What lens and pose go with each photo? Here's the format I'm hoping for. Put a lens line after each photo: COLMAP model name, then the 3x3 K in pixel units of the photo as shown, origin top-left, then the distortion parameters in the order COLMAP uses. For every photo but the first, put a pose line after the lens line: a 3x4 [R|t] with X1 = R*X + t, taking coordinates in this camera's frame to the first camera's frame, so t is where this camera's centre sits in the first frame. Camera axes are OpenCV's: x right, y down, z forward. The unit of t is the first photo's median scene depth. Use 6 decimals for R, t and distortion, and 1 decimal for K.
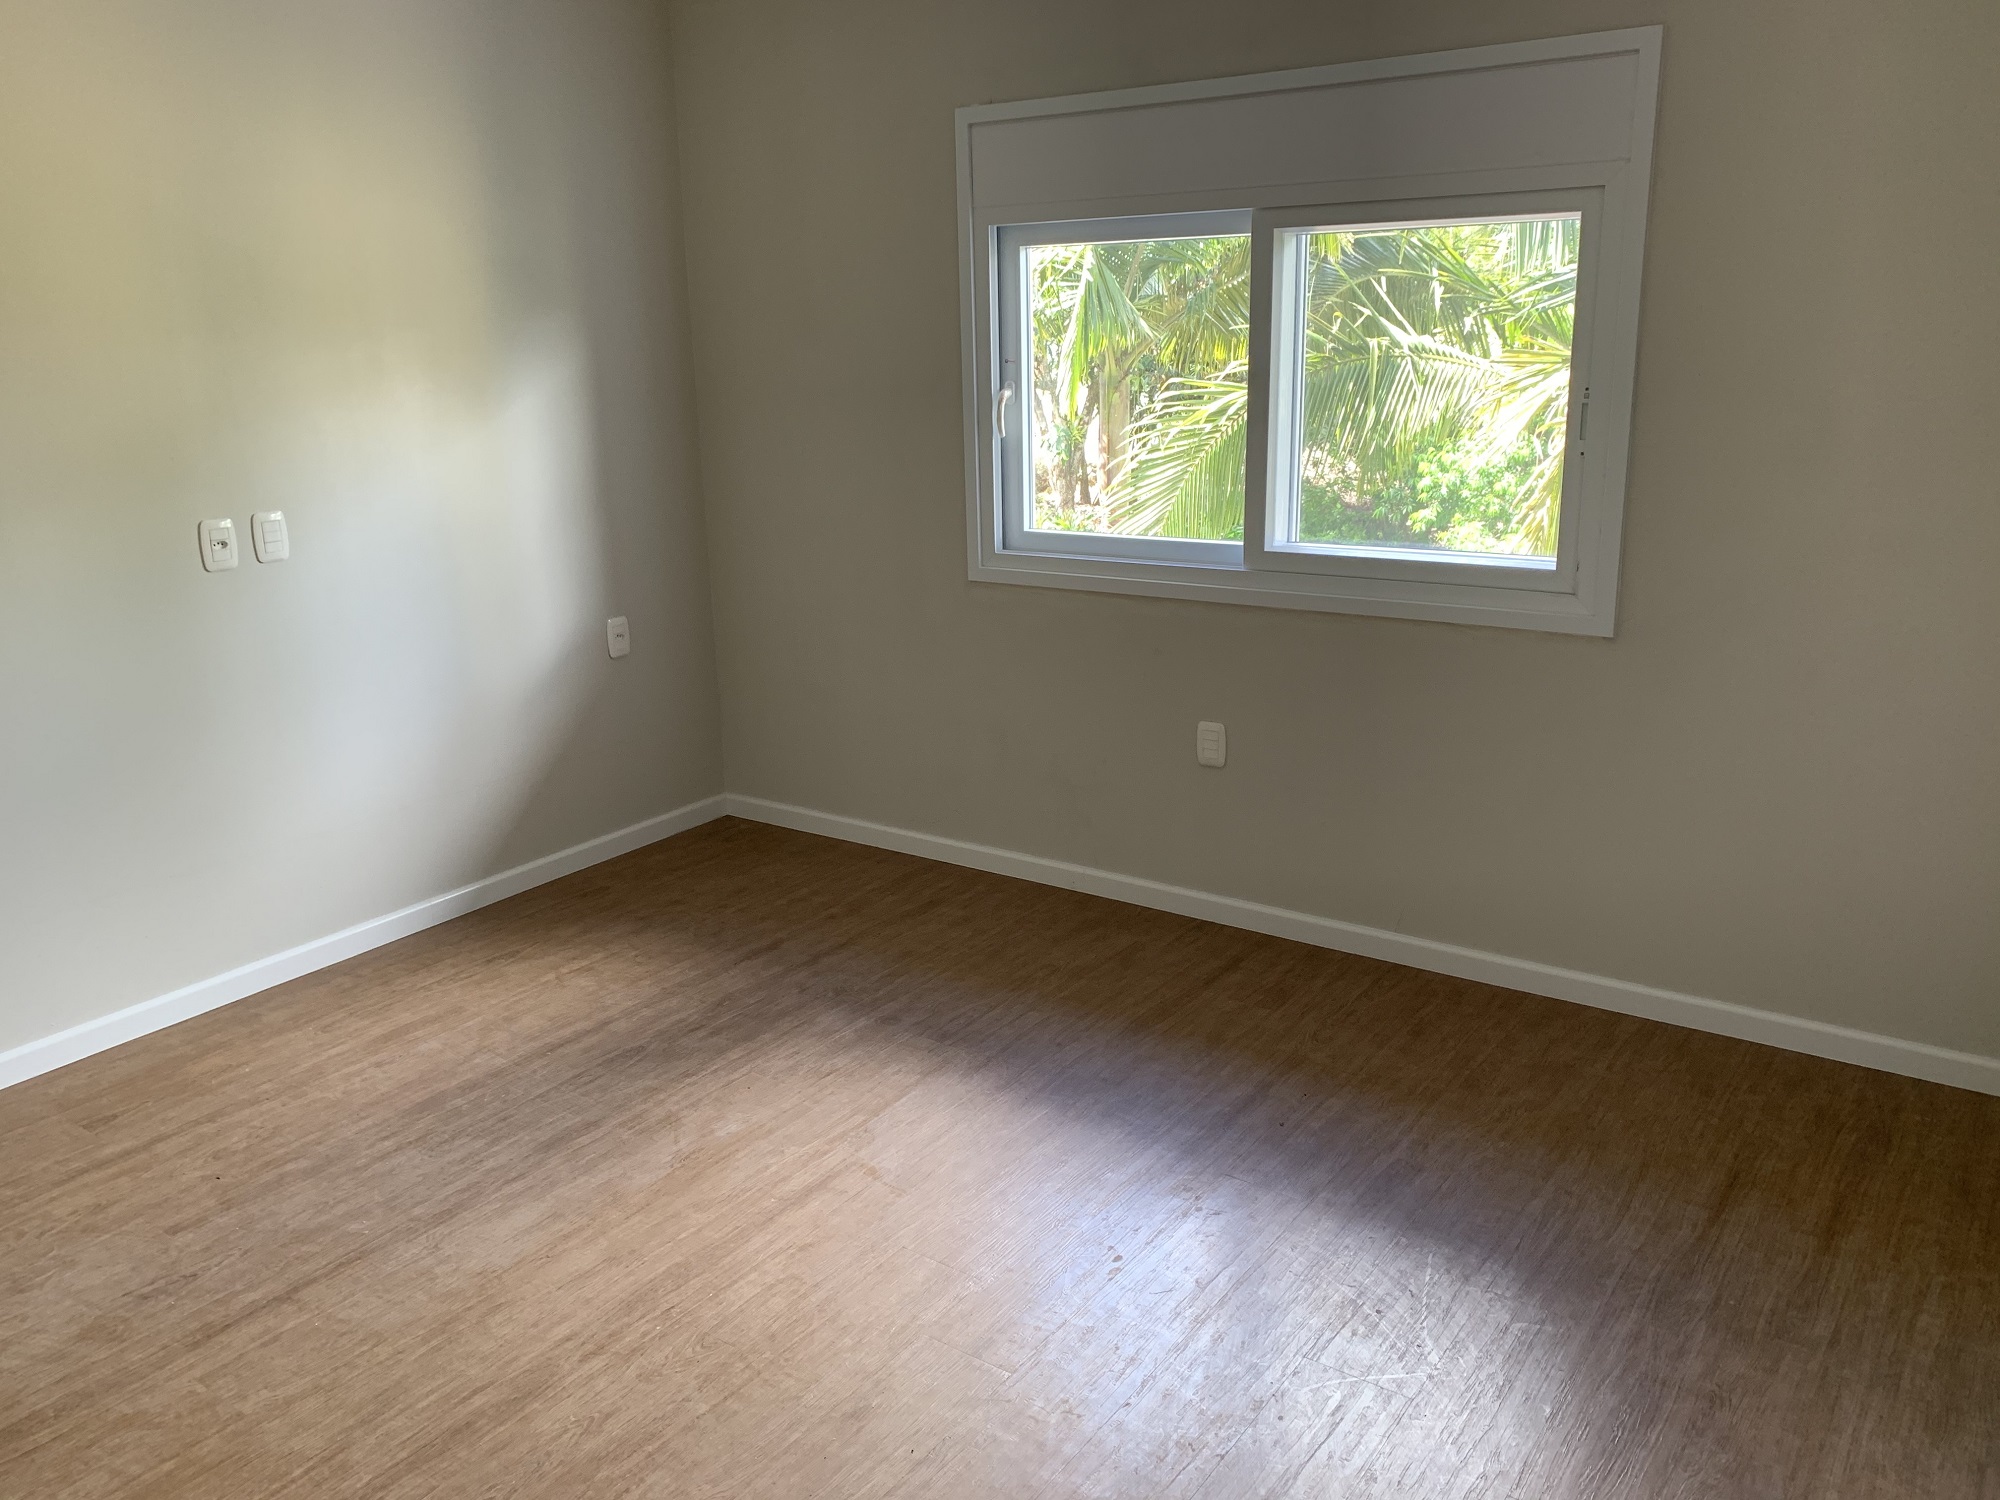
lens RADIAL K [[1493.7, 0, 1007.1], [0, 1493.7, 747.8], [0, 0, 1]] dist [0.080686, -0.132934]
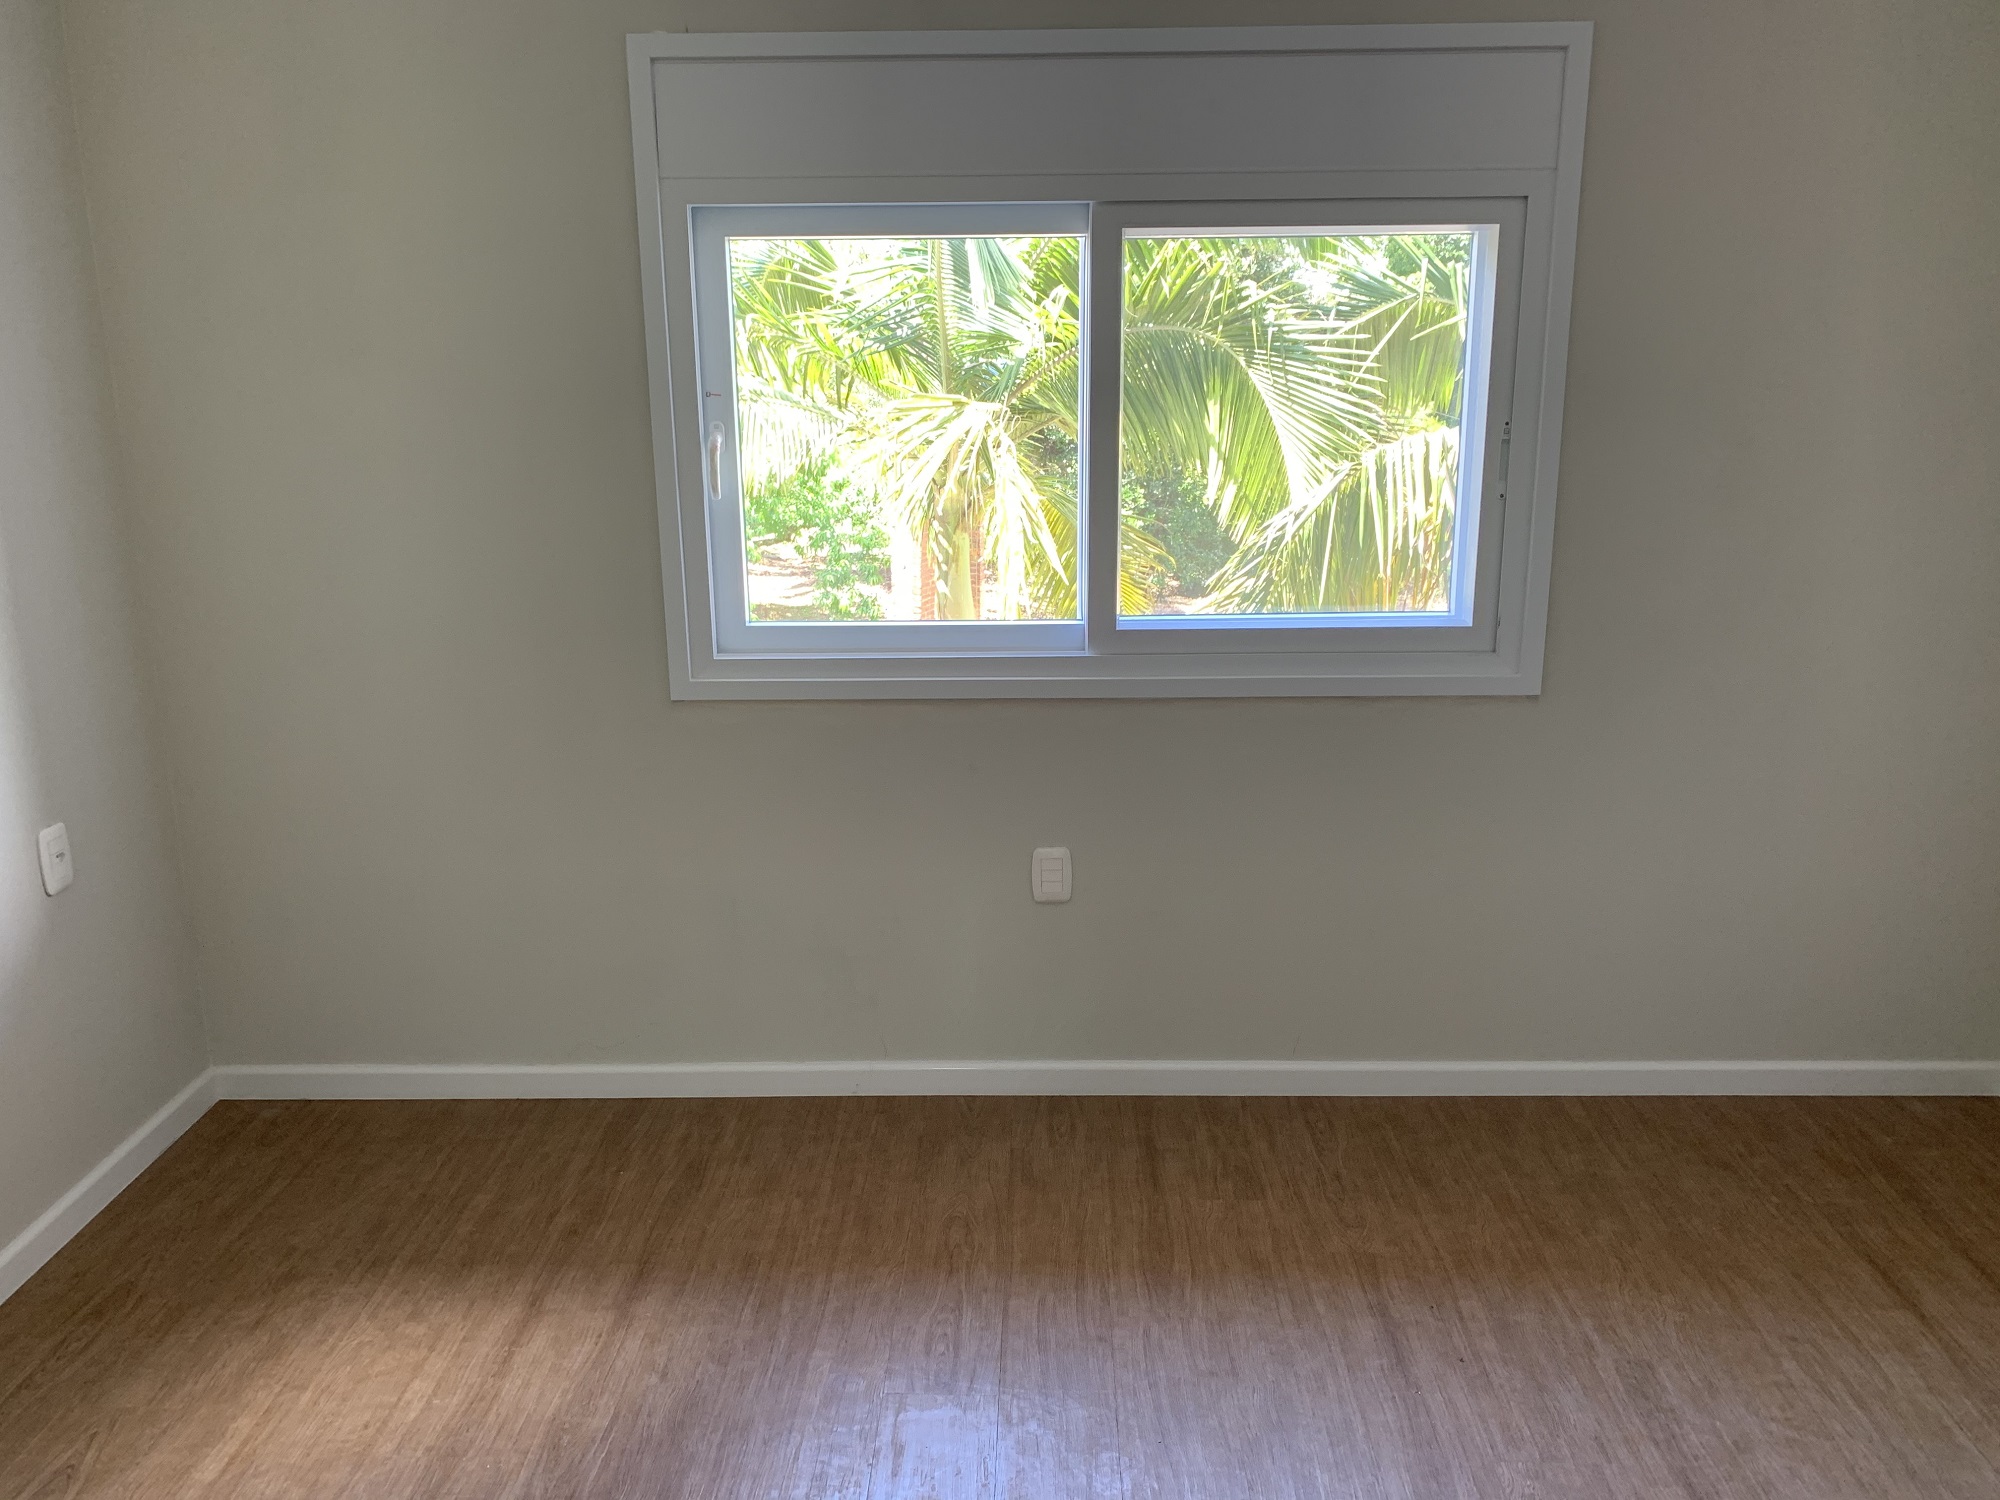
lens RADIAL K [[1546.9, 0, 1008.7], [0, 1546.9, 743.4], [0, 0, 1]] dist [0.025711, -0.012845]
pose [[0.832090, -0.124248, 0.540545, -0.326418], [0.141437, 0.989899, 0.009812, -0.085729], [-0.536303, 0.068289, 0.841258, 0.338411]]
